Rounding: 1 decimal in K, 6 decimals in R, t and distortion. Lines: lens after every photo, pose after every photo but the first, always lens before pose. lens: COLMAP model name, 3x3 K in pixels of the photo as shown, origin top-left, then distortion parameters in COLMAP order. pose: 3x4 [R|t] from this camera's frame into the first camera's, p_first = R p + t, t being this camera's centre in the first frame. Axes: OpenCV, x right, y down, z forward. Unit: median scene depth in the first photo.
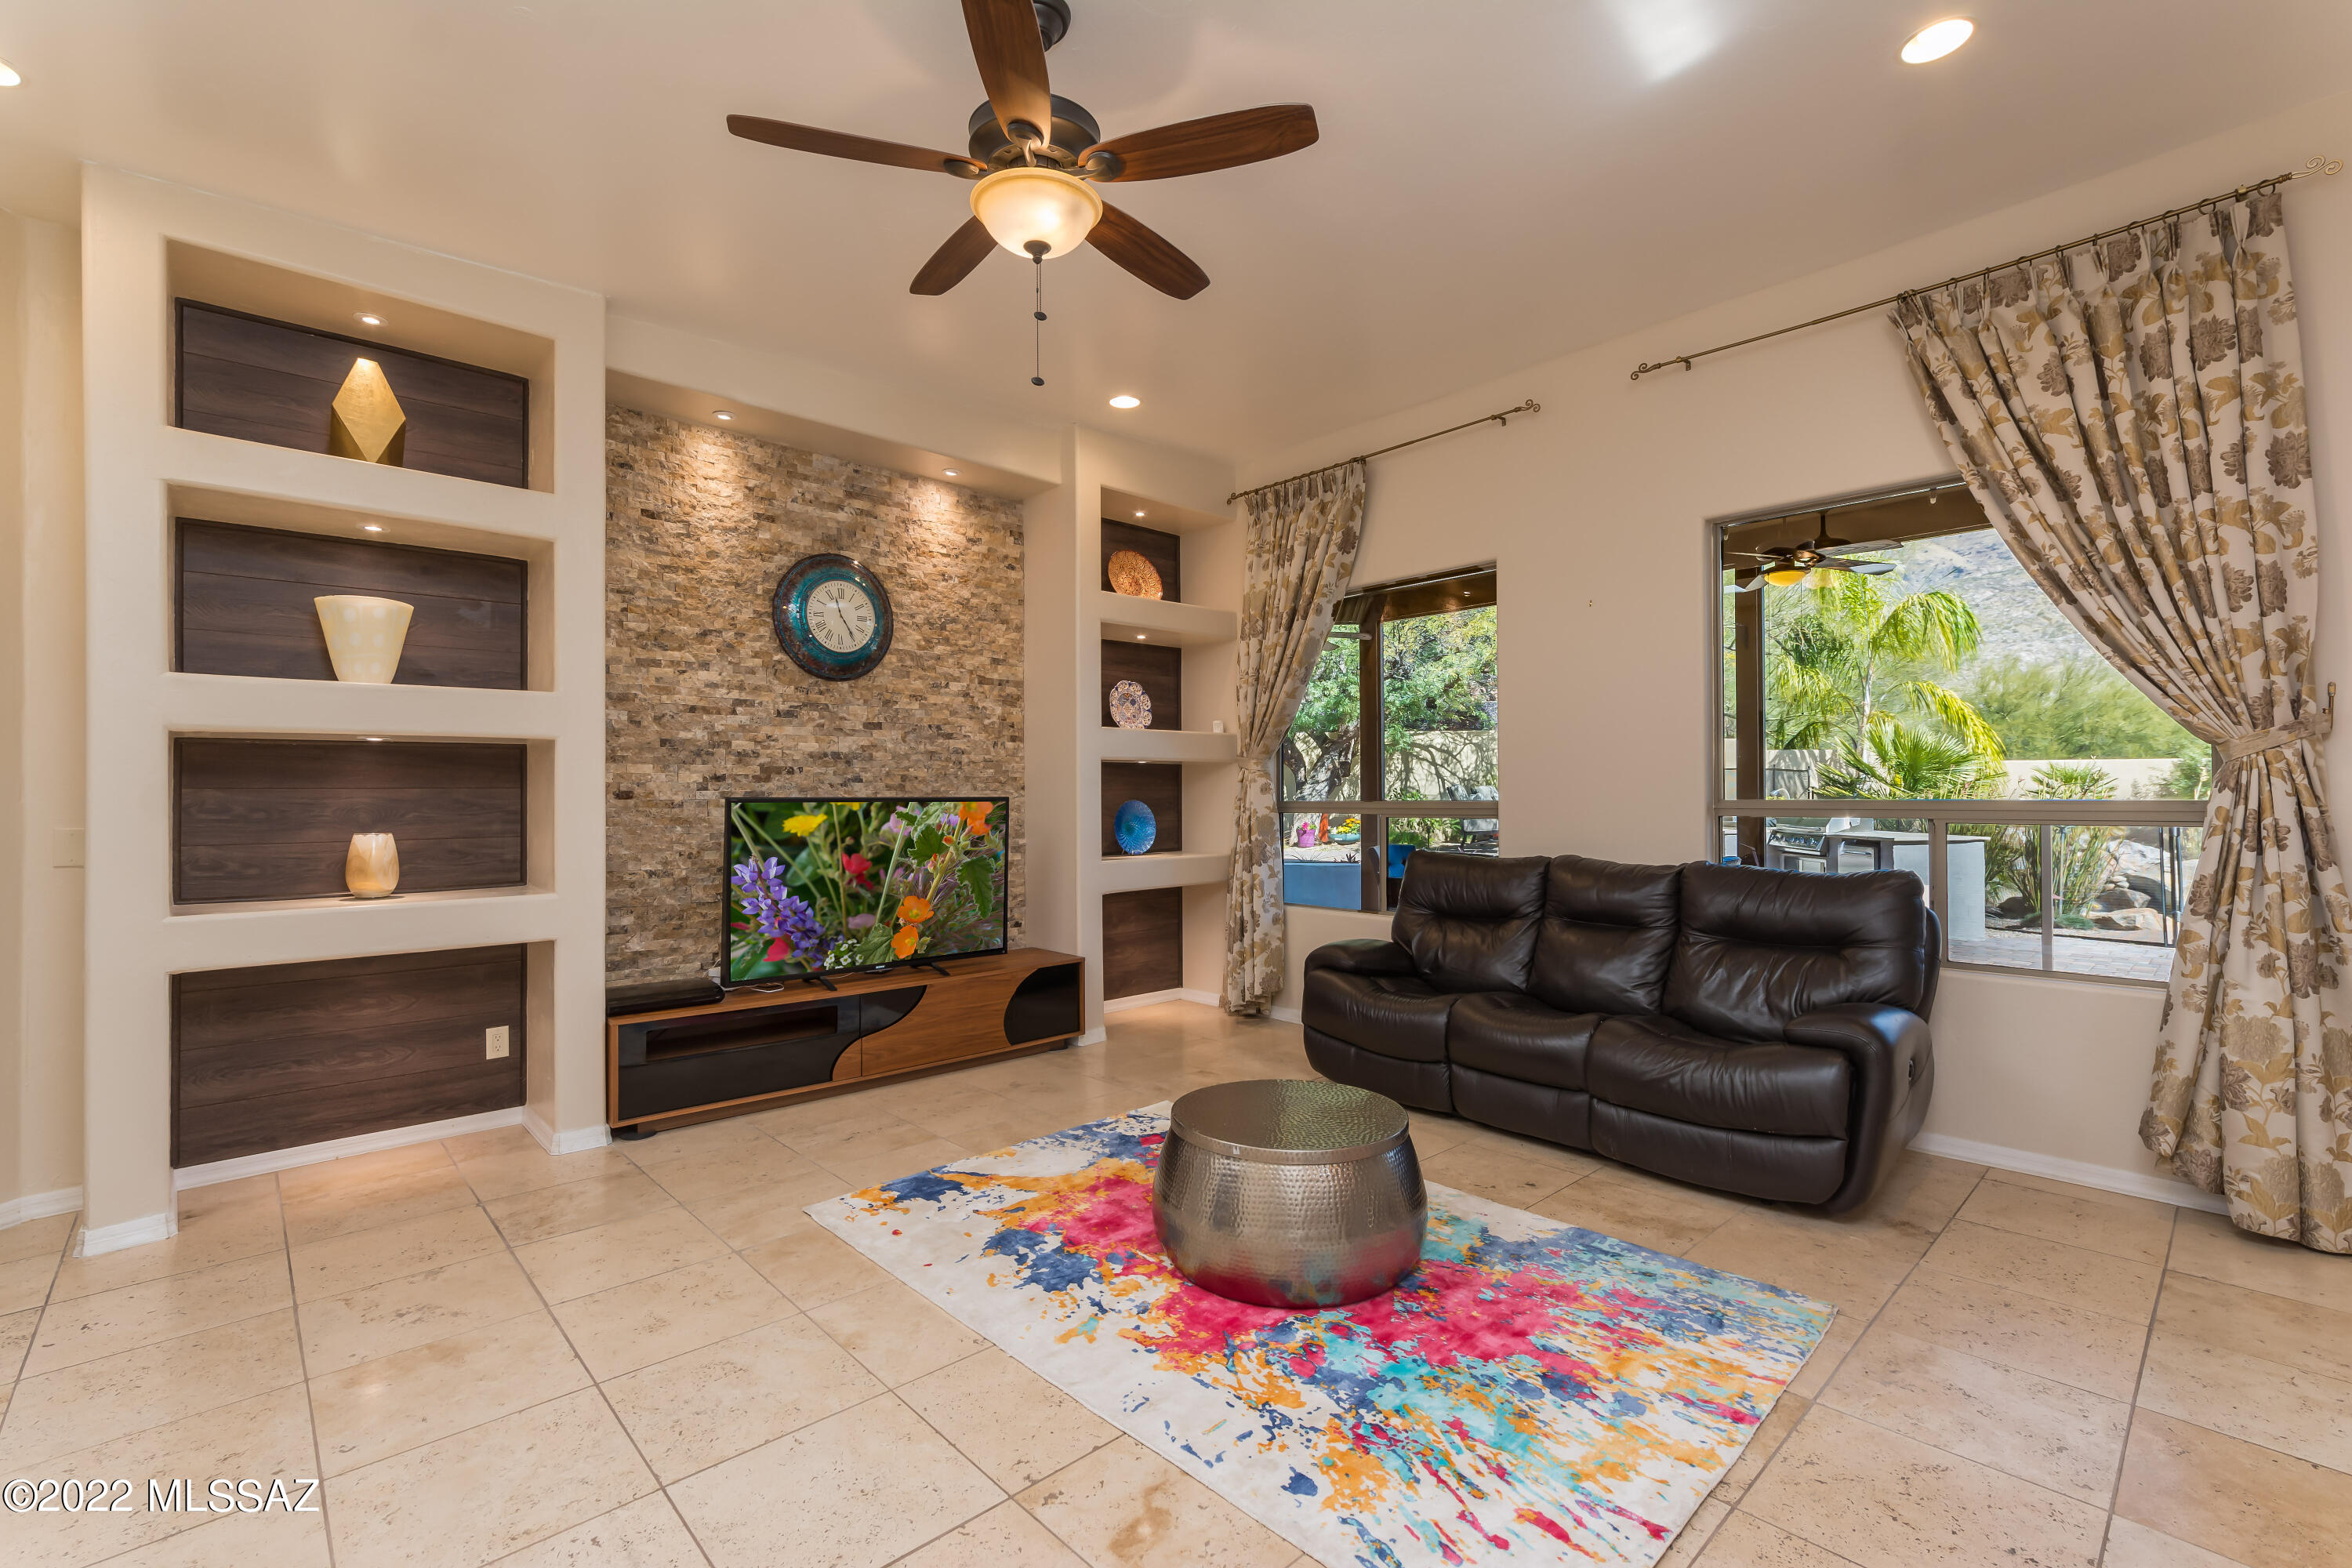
lens RADIAL K [[1025.4, 0, 1183.7], [0, 1025.4, 787.6], [0, 0, 1]] dist [-0.004153, 0.003689]
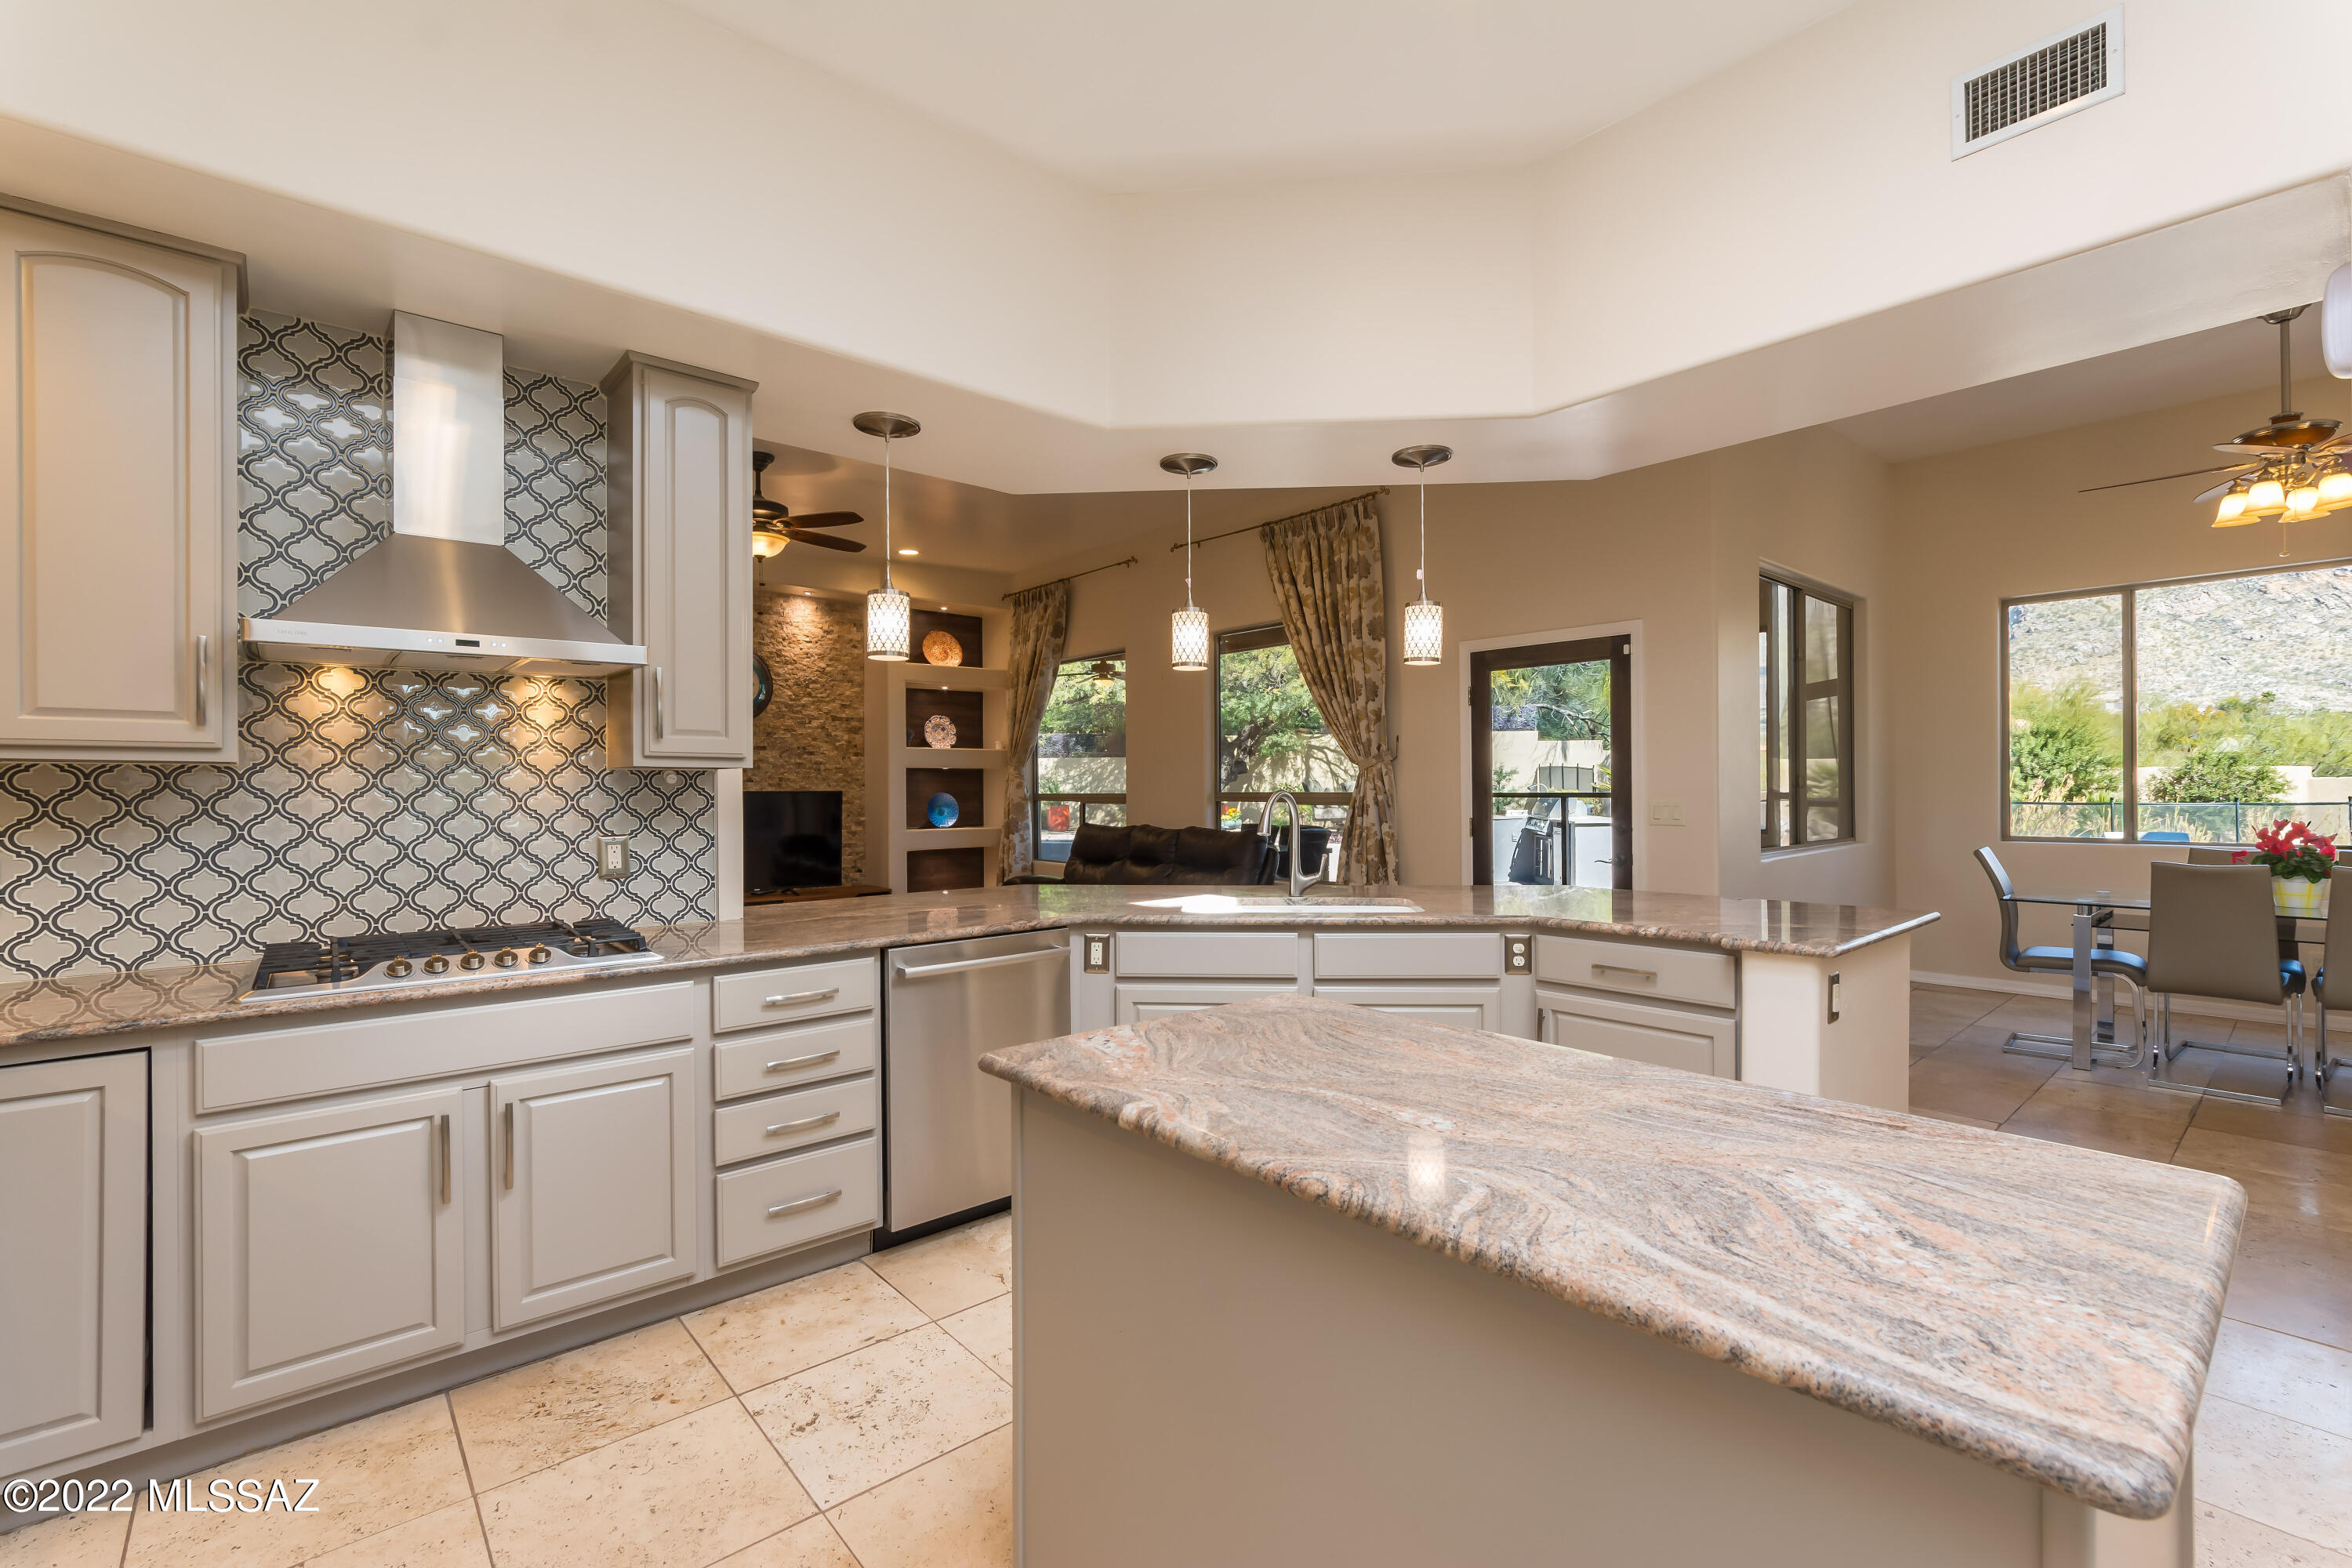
lens RADIAL K [[1025.4, 0, 1177.5], [0, 1025.4, 790.1], [0, 0, 1]] dist [-0.004153, 0.003689]
pose [[0.999194, -0.000488, -0.040148, 0.422090], [0.000837, 0.999962, 0.008655, -0.005880], [0.040143, -0.008682, 0.999156, -0.608508]]
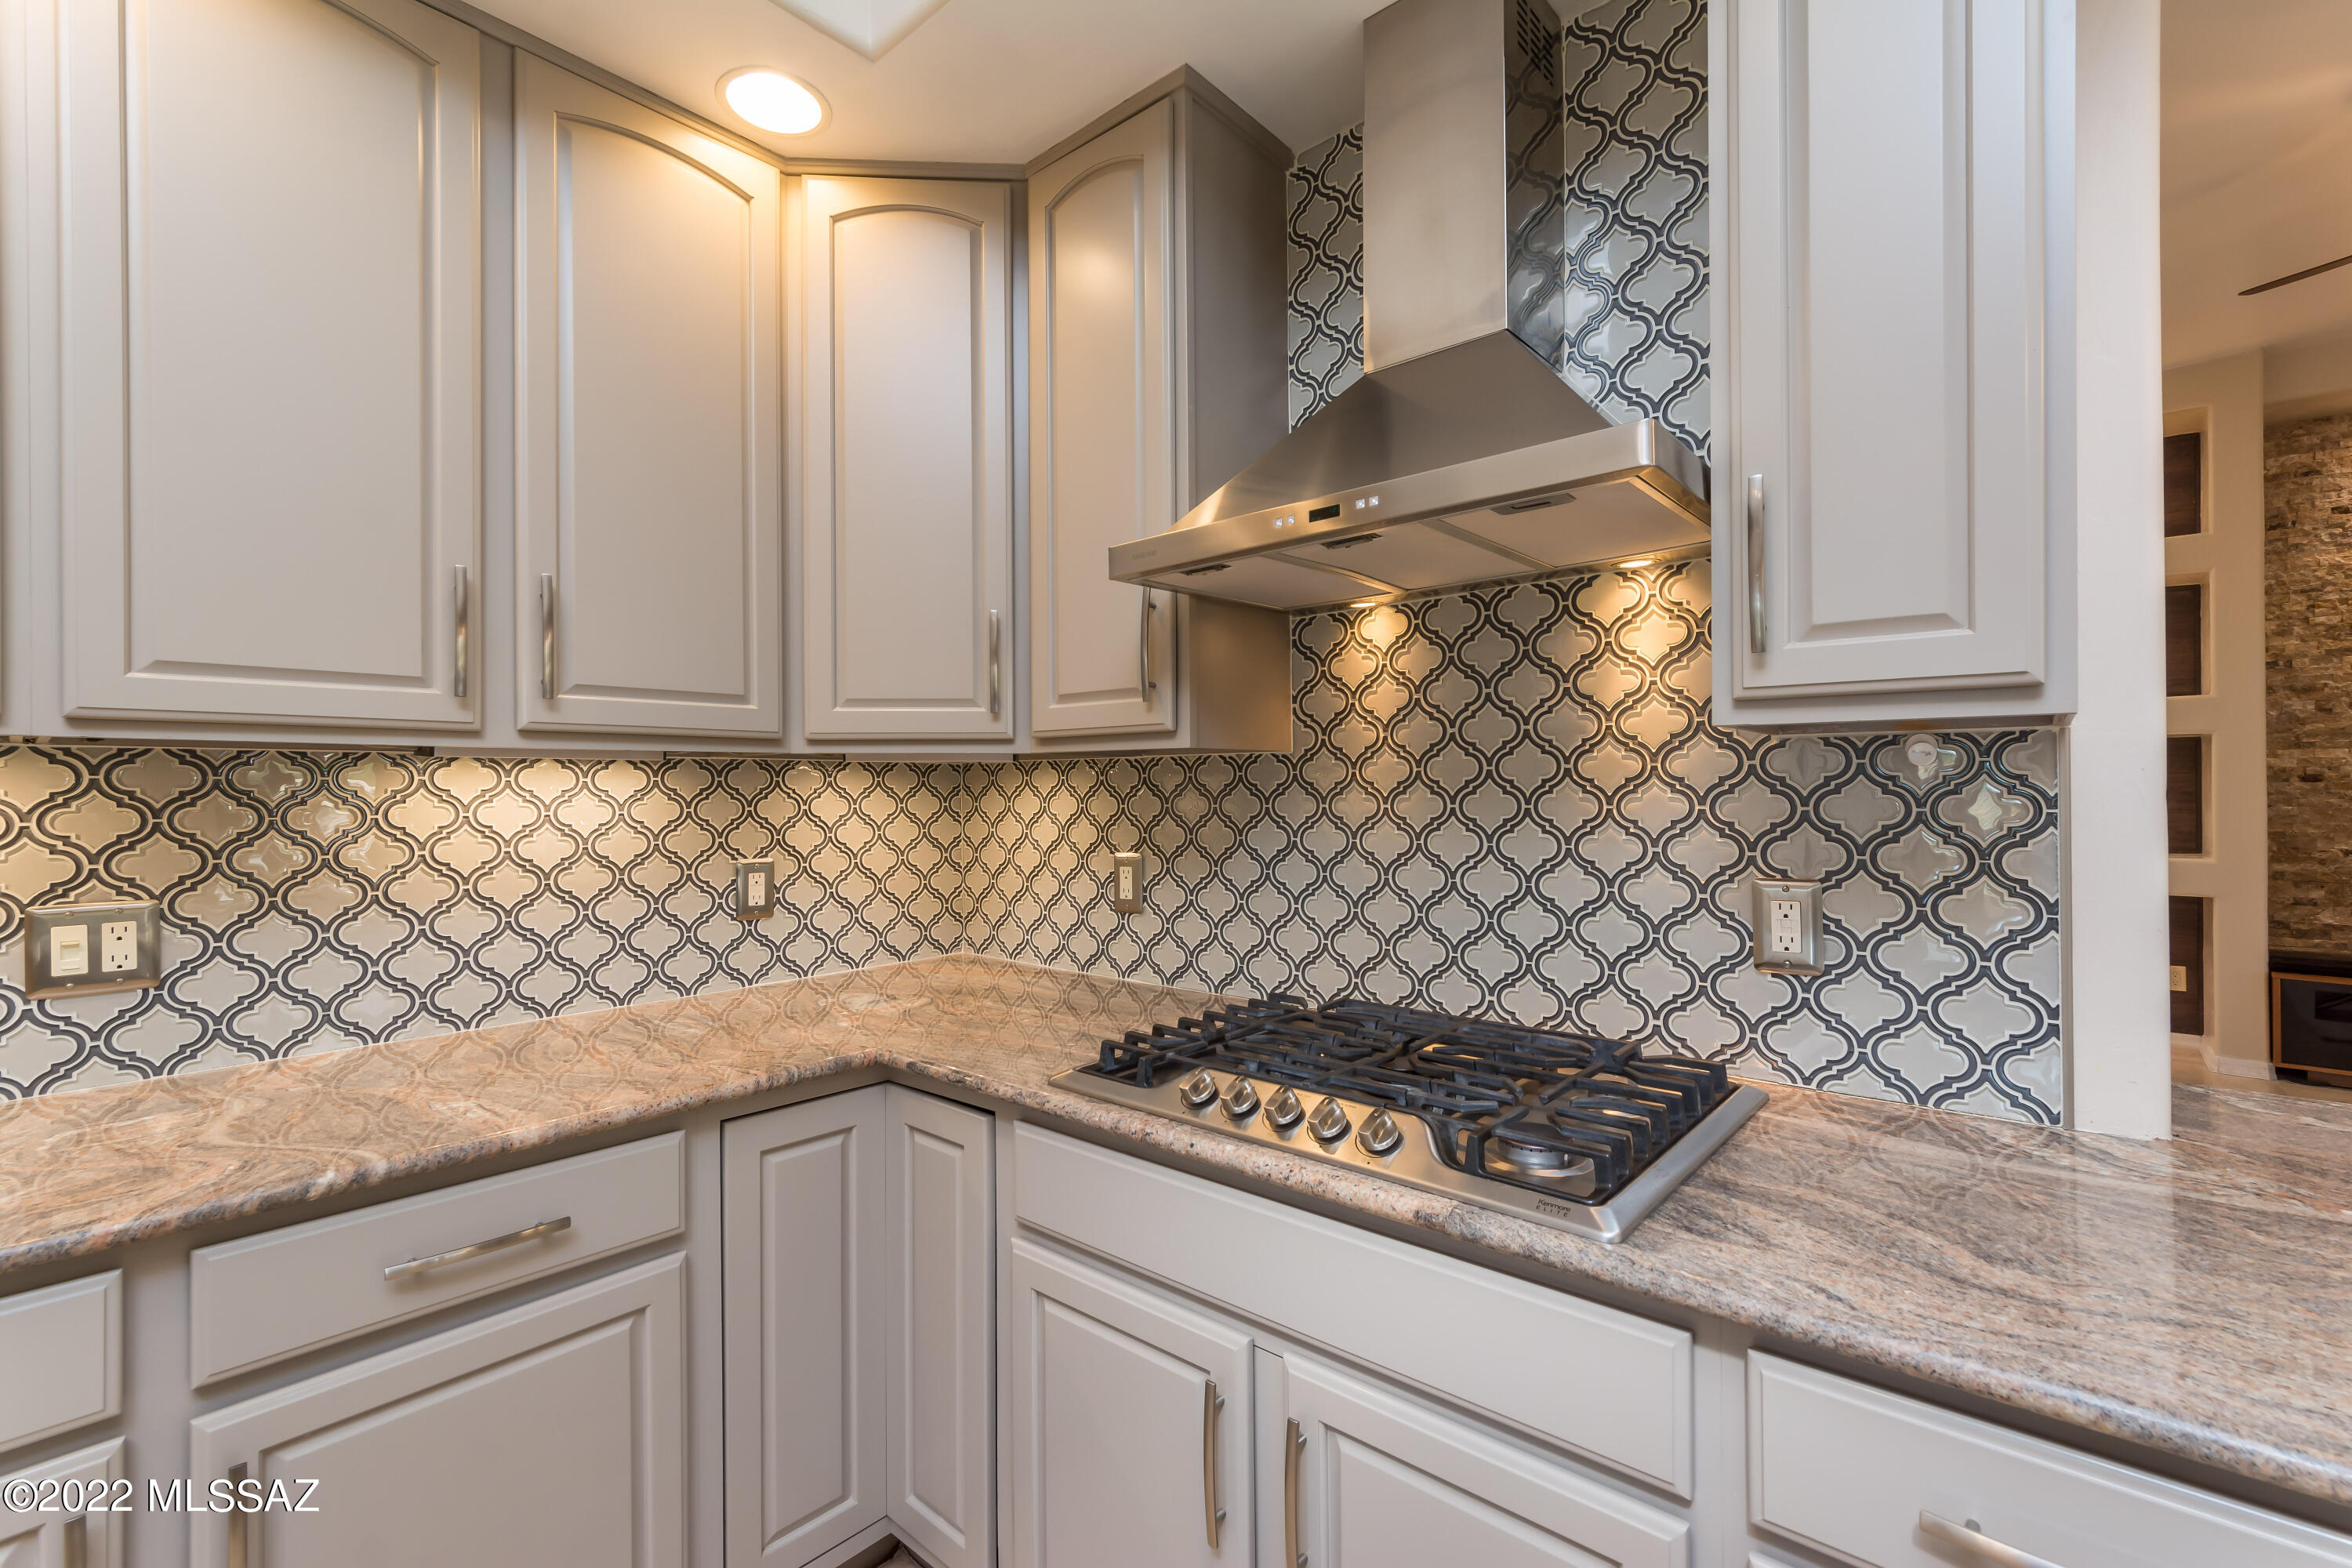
lens RADIAL K [[1025.4, 0, 1178.2], [0, 1025.4, 785.7], [0, 0, 1]] dist [-0.004153, 0.003689]
pose [[0.097781, -0.000766, -0.995208, 0.333561], [0.014900, 0.999889, 0.000694, -0.002772], [0.995096, -0.014897, 0.097781, -0.239654]]
